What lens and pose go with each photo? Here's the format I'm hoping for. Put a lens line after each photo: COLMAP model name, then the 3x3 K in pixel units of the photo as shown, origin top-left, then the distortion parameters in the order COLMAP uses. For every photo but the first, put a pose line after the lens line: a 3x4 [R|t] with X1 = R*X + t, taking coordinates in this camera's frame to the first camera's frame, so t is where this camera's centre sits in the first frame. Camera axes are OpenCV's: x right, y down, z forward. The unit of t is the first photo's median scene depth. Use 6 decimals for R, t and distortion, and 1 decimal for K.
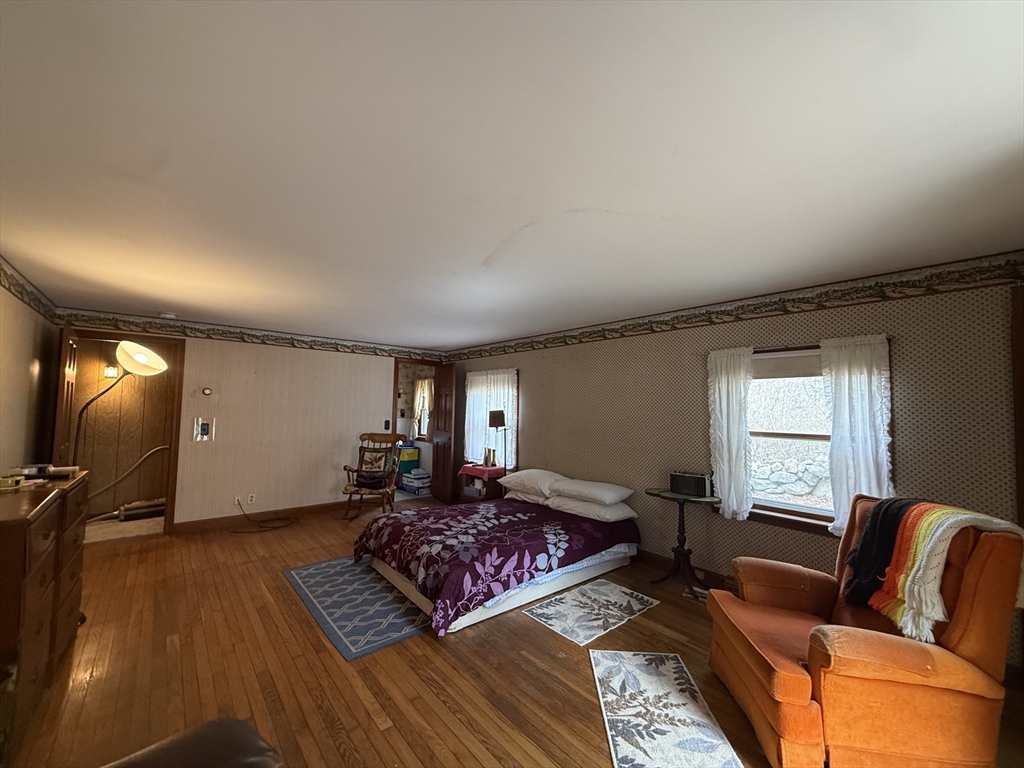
lens RADIAL K [[407.0, 0, 512.8], [0, 407.0, 383.5], [0, 0, 1]] dist [-0.000831, 0.000606]
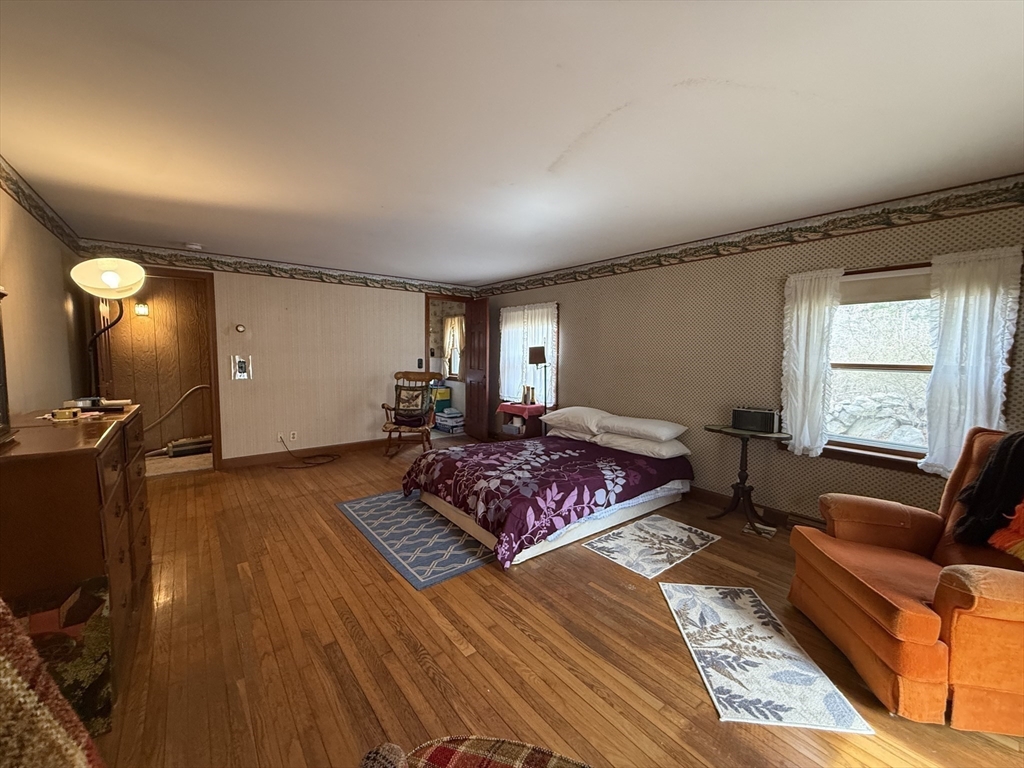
lens RADIAL K [[407.0, 0, 512.3], [0, 407.0, 383.4], [0, 0, 1]] dist [-0.000831, 0.000606]
pose [[0.999325, -0.003489, -0.036579, -0.103933], [0.008496, 0.990445, 0.137644, 0.032830], [0.035749, -0.137862, 0.989806, 0.066833]]
